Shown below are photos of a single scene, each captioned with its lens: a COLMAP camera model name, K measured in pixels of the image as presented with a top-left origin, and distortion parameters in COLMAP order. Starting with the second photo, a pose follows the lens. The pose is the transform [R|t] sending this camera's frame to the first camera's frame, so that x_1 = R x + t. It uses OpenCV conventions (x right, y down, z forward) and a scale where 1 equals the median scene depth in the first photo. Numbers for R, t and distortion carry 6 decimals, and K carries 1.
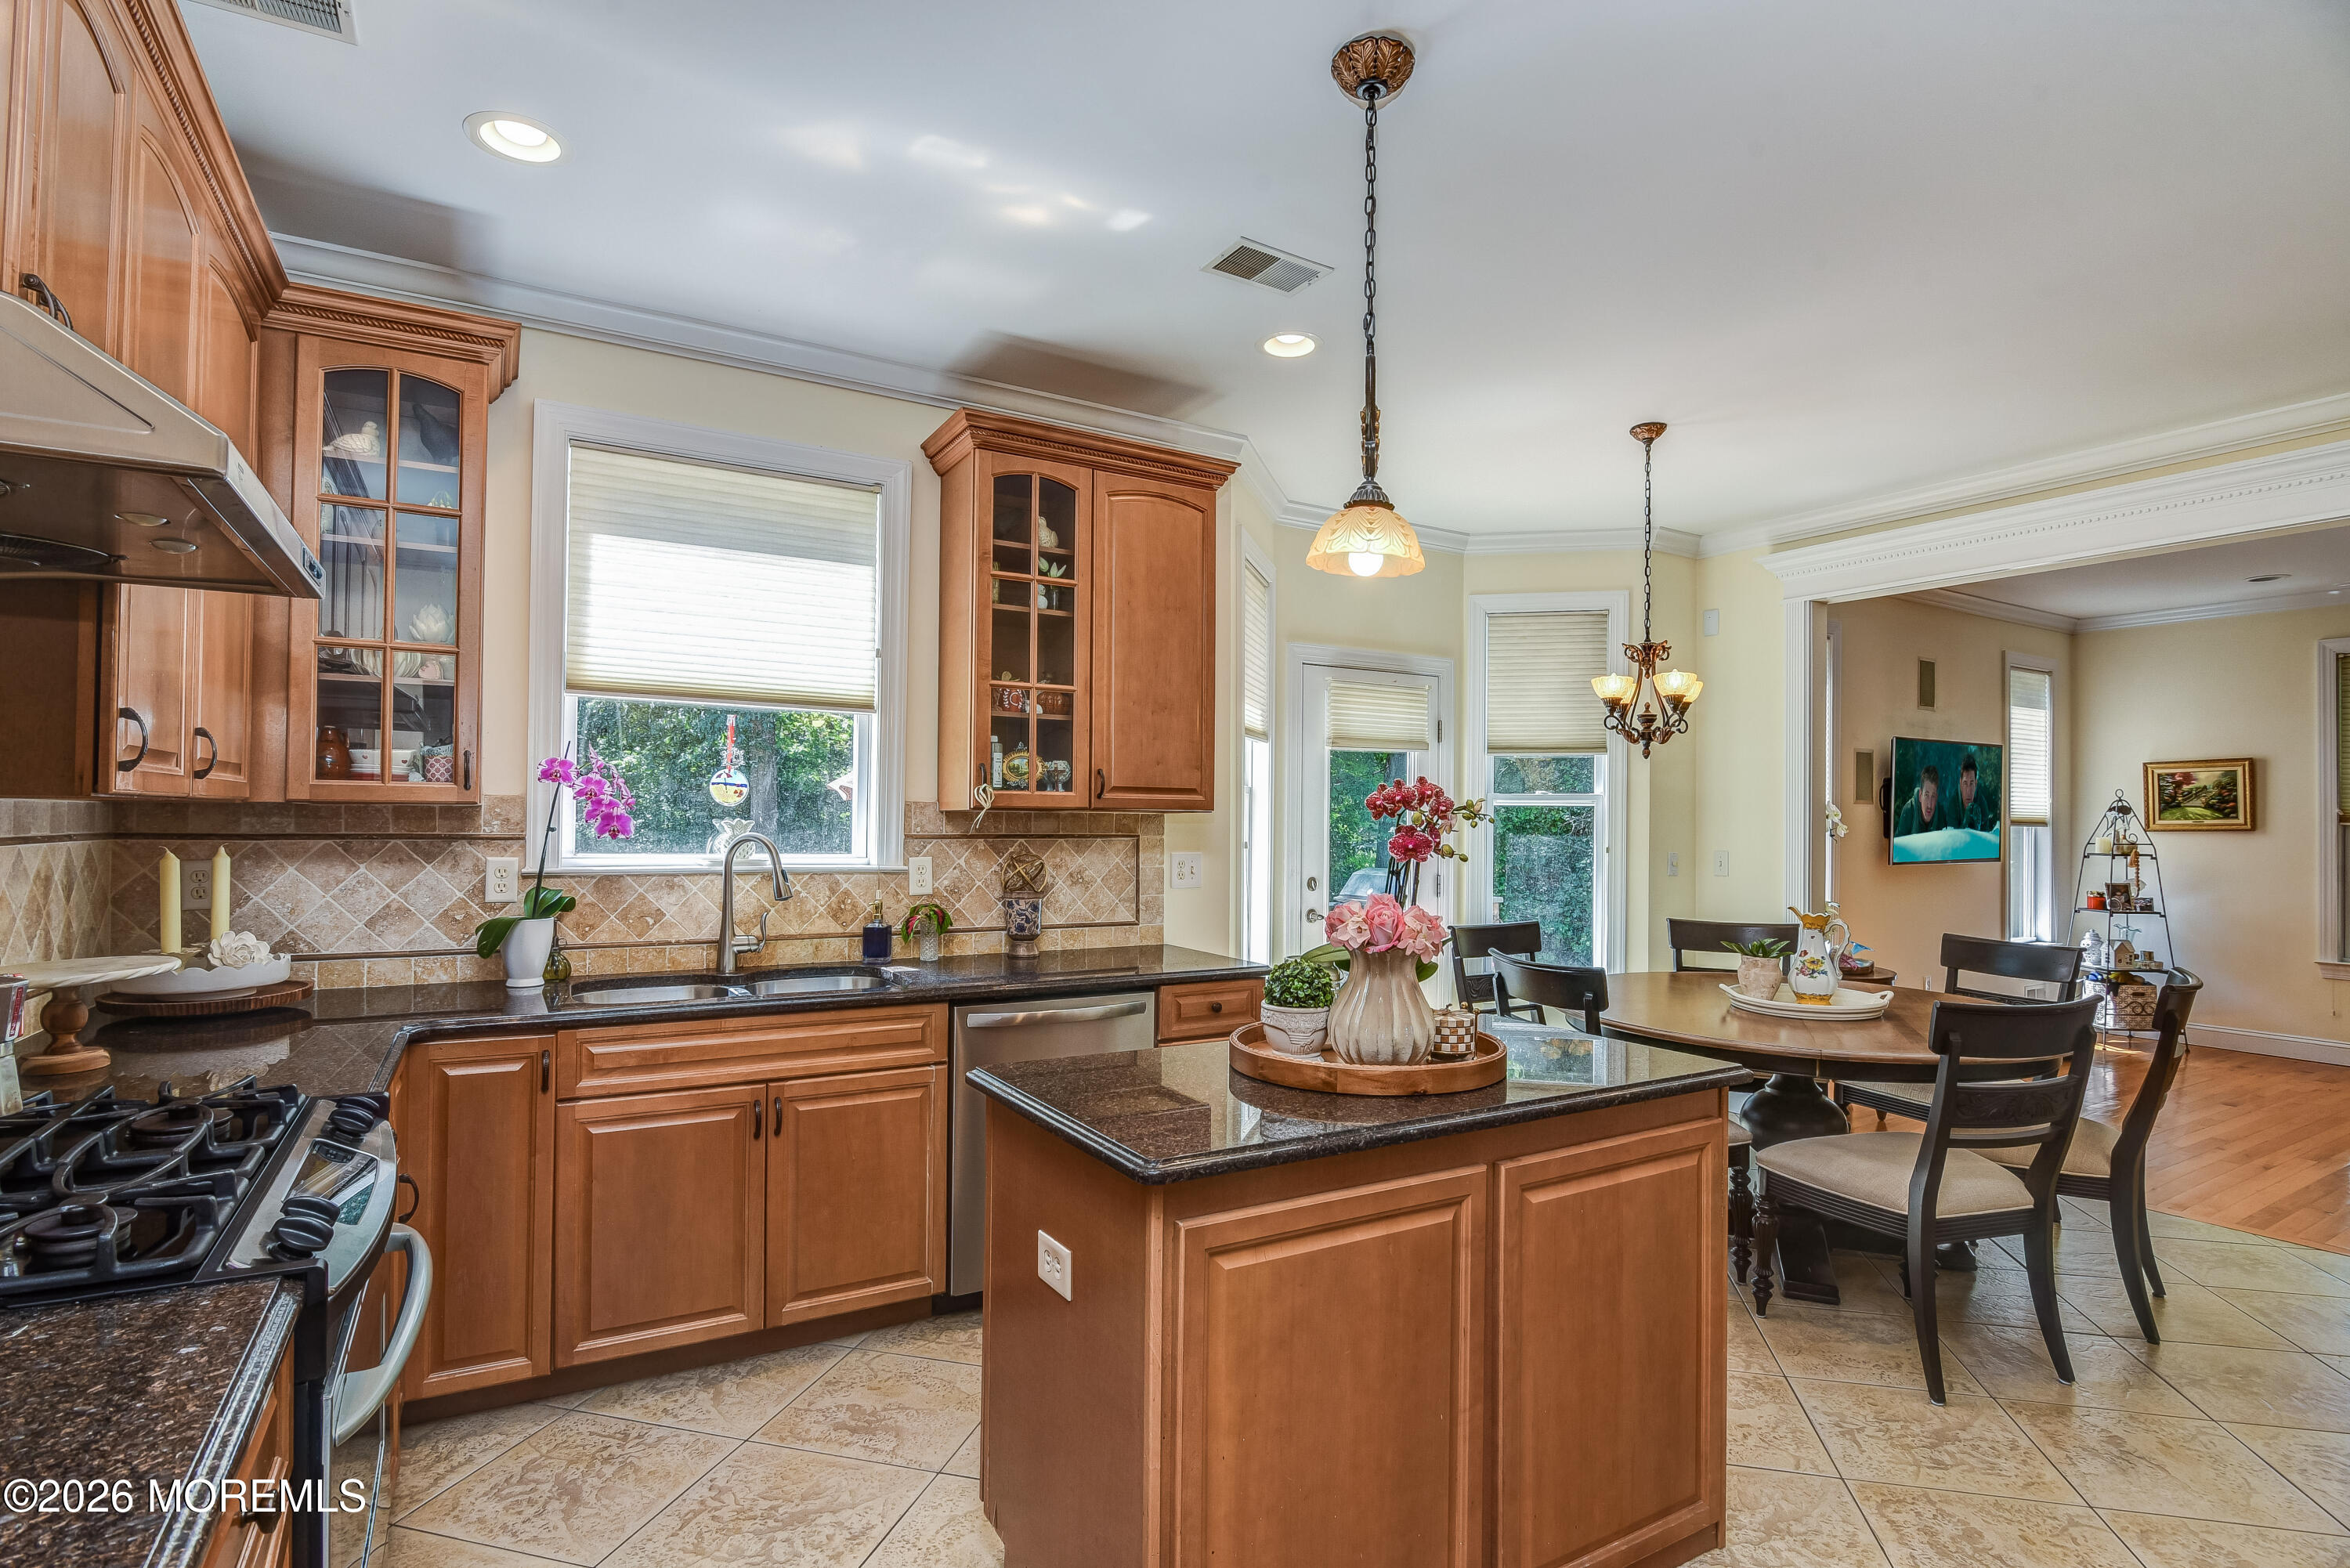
lens RADIAL K [[1156.2, 0, 1185.2], [0, 1156.2, 806.5], [0, 0, 1]] dist [-0.014633, -0.000387]
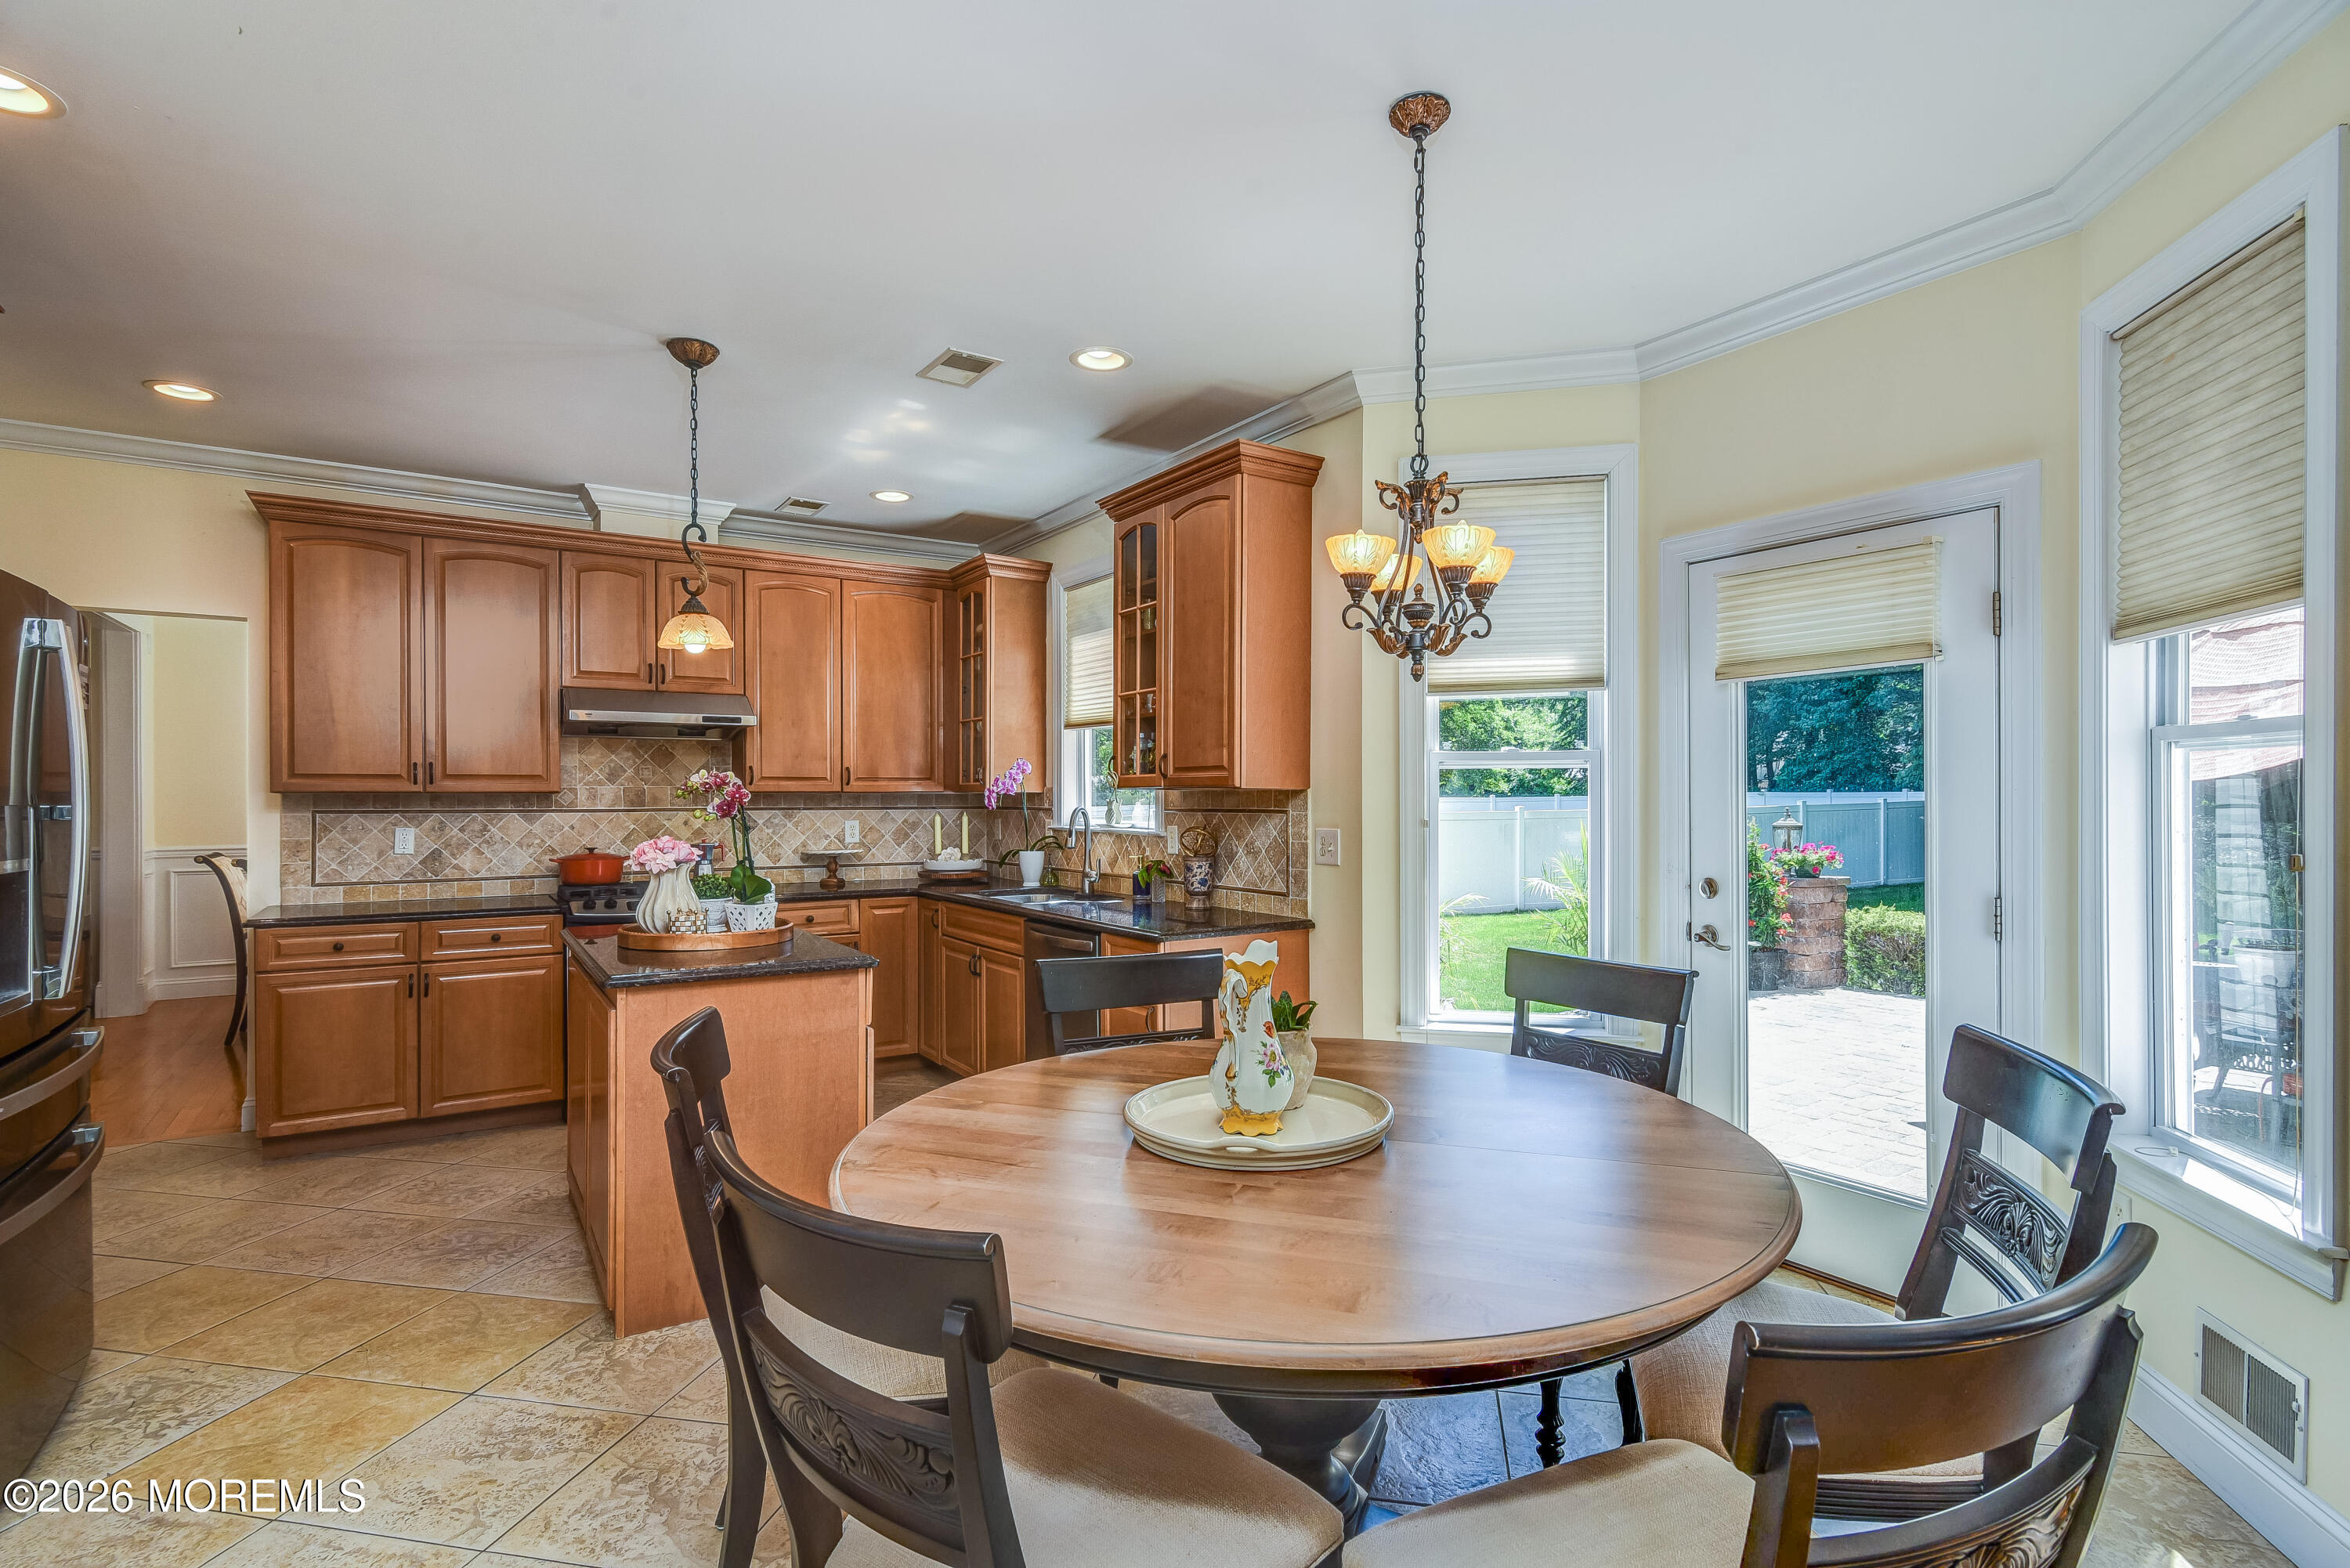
lens RADIAL K [[1134.3, 0, 1178.9], [0, 1134.3, 797.0], [0, 0, 1]] dist [0.003281, 0.000745]
pose [[0.043713, -0.010243, -0.998992, 0.845651], [0.013670, 0.999860, -0.009654, 0.018340], [0.998951, -0.013234, 0.043846, 0.742761]]
